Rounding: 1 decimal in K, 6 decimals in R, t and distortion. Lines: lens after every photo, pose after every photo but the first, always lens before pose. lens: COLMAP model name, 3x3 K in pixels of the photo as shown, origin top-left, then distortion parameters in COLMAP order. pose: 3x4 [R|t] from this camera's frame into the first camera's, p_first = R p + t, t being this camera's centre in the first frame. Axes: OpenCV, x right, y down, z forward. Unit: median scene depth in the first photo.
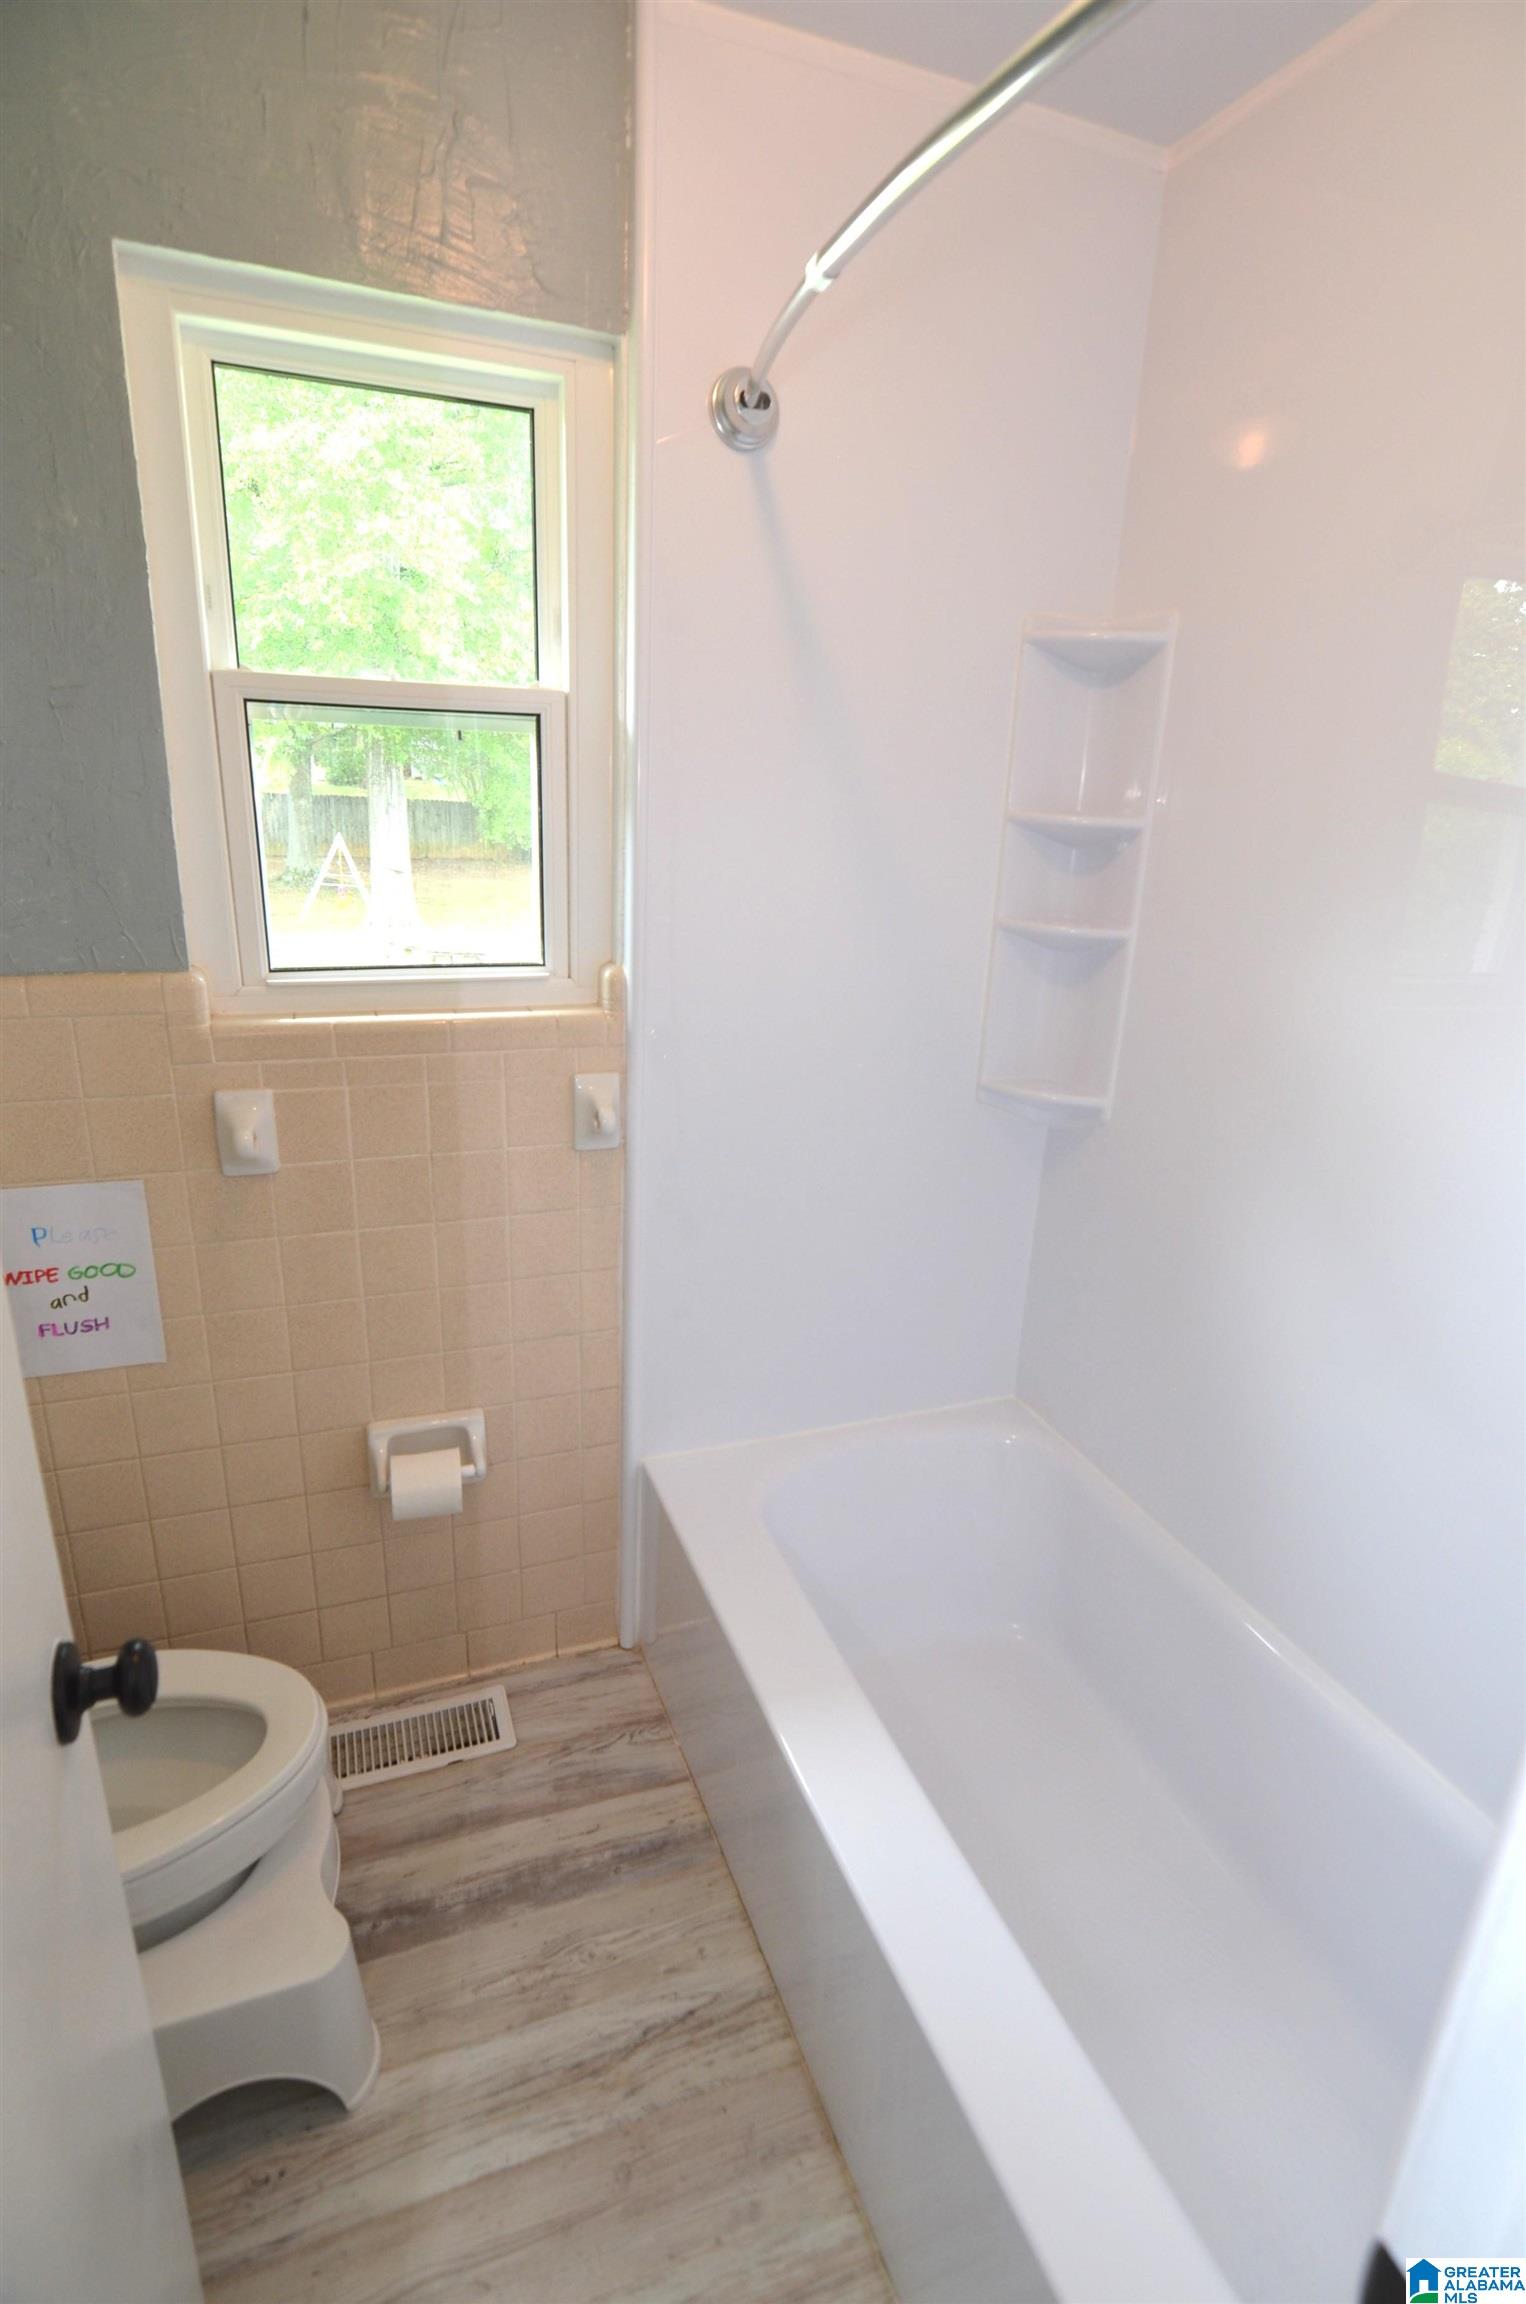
lens RADIAL K [[1148.3, 0, 773.9], [0, 1148.3, 1134.8], [0, 0, 1]] dist [-0.022718, -0.000161]
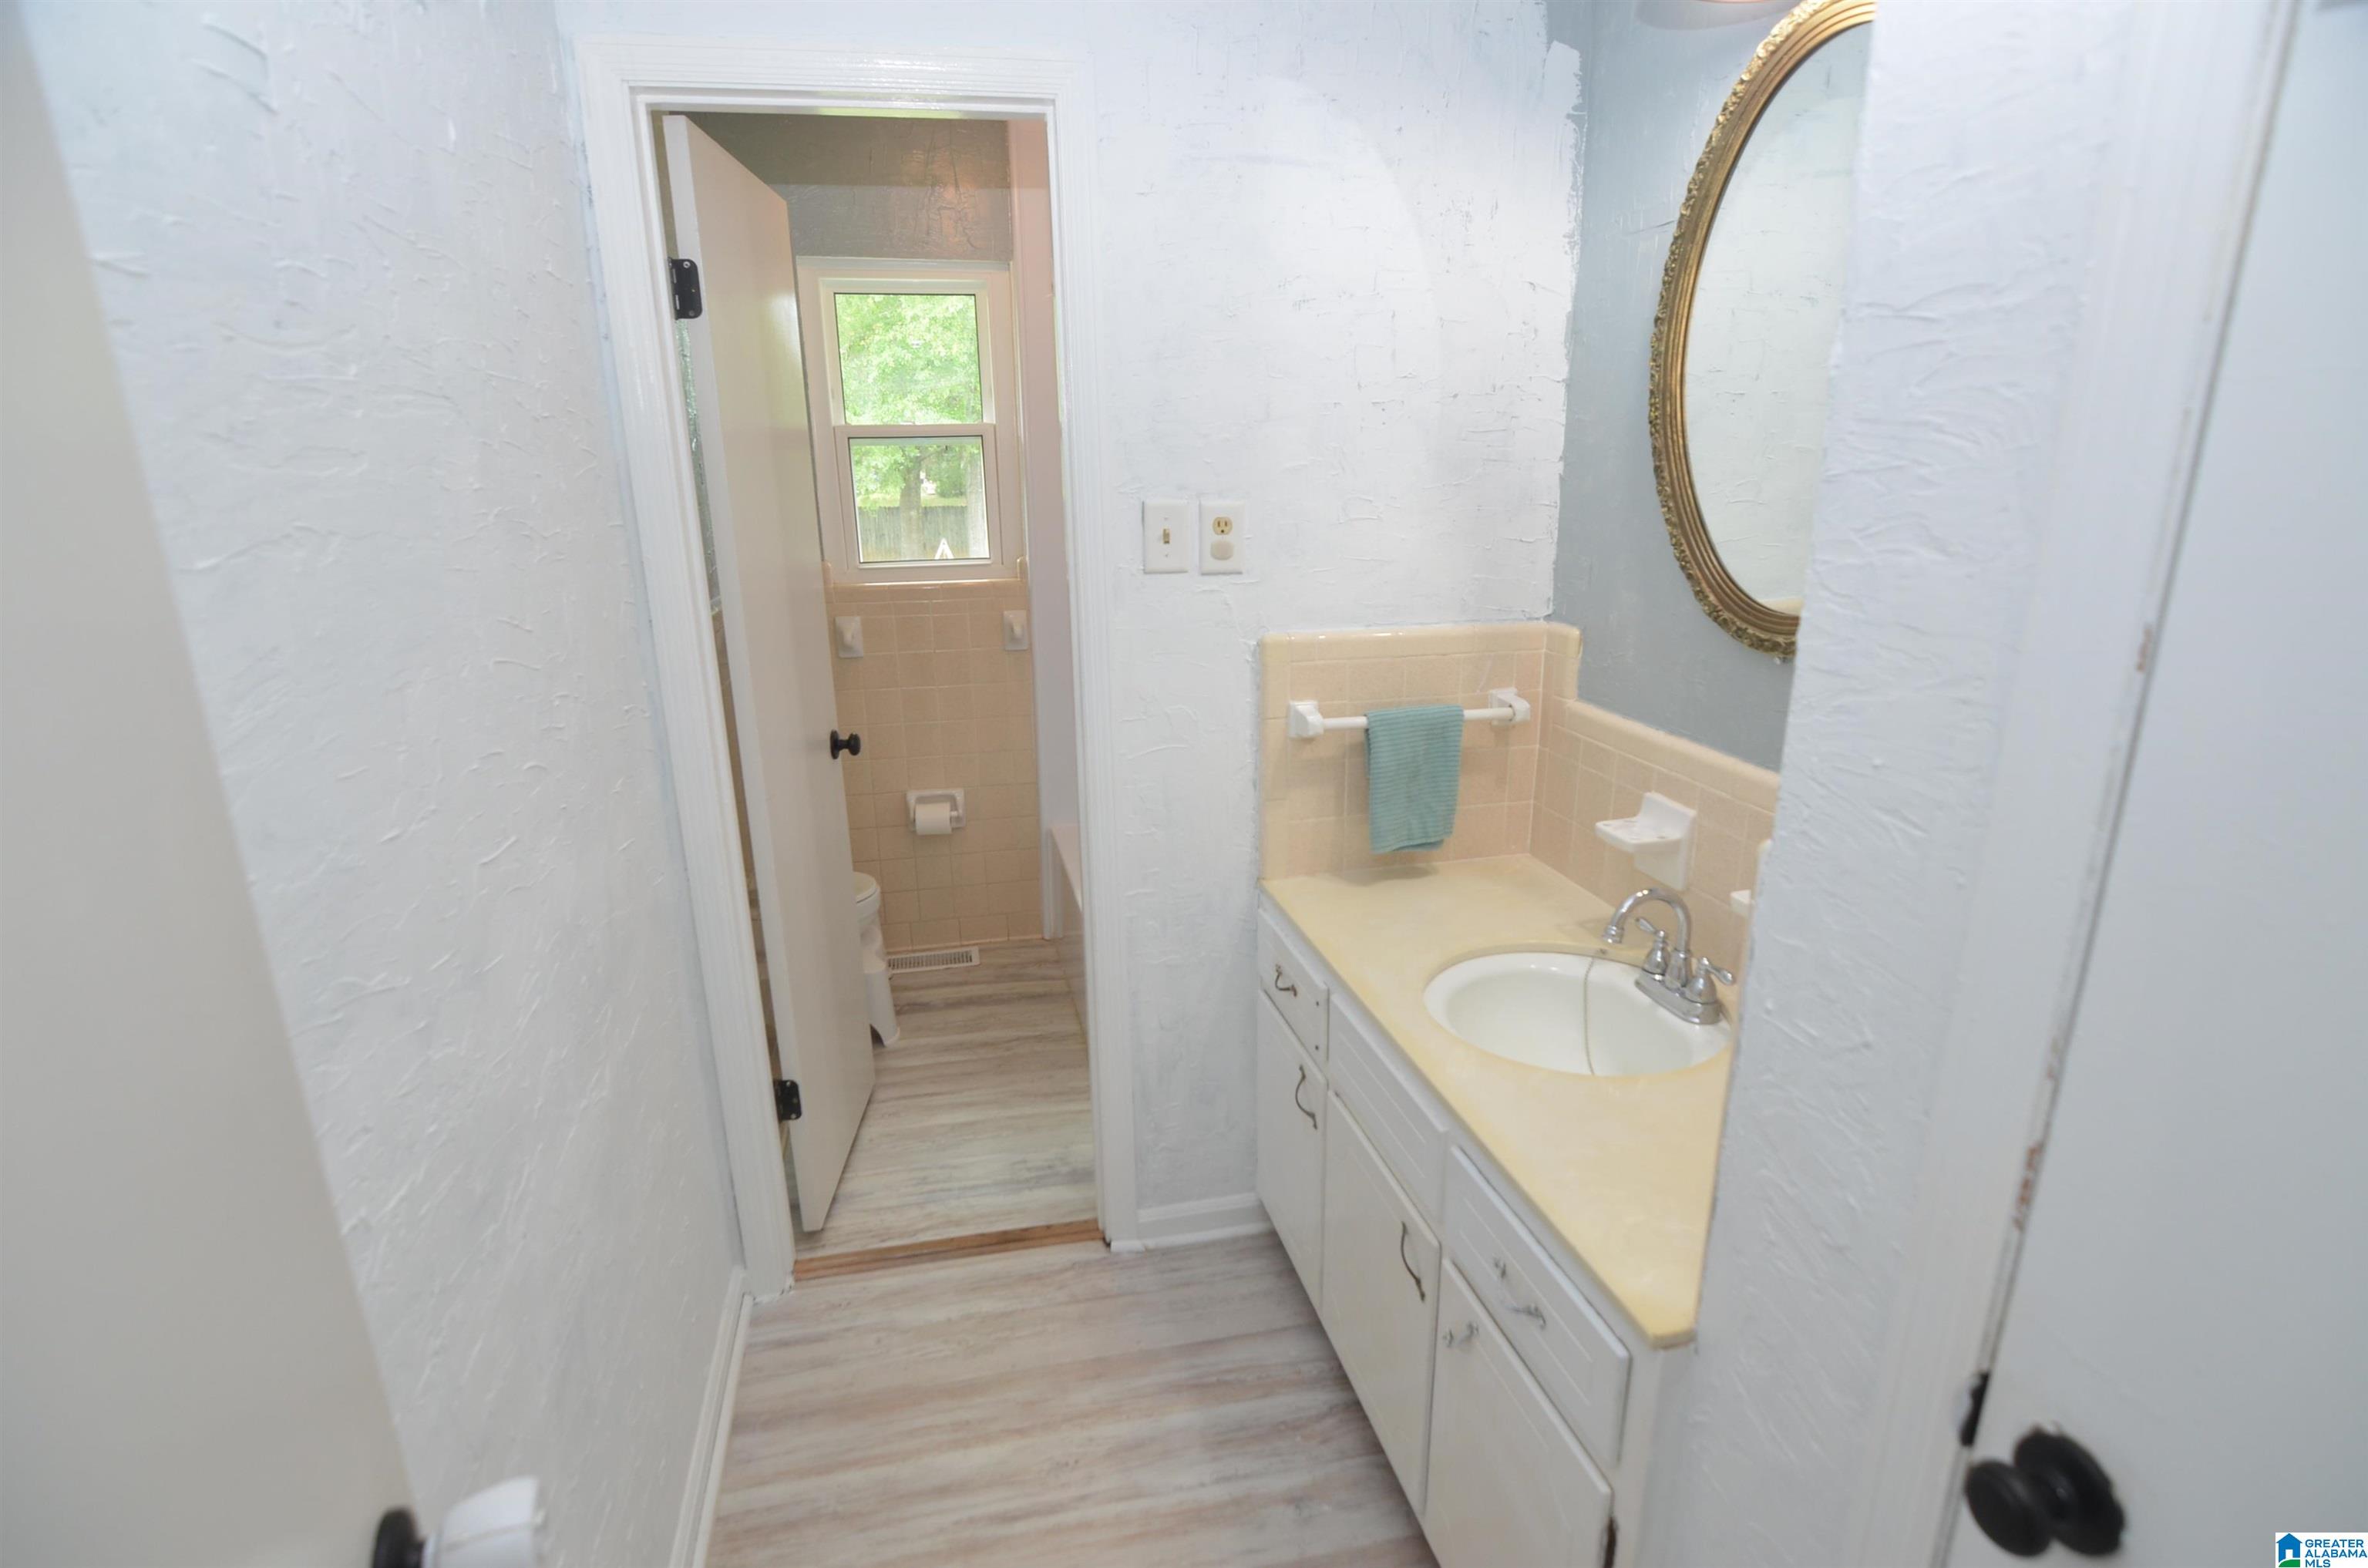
lens RADIAL K [[1148.3, 0, 1175.7], [0, 1148.3, 798.1], [0, 0, 1]] dist [-0.032422, 0.010962]
pose [[0.985730, -0.009366, -0.168074, 0.443370], [0.004884, 0.999622, -0.027060, 0.319702], [0.168264, 0.025853, 0.985403, -0.890282]]
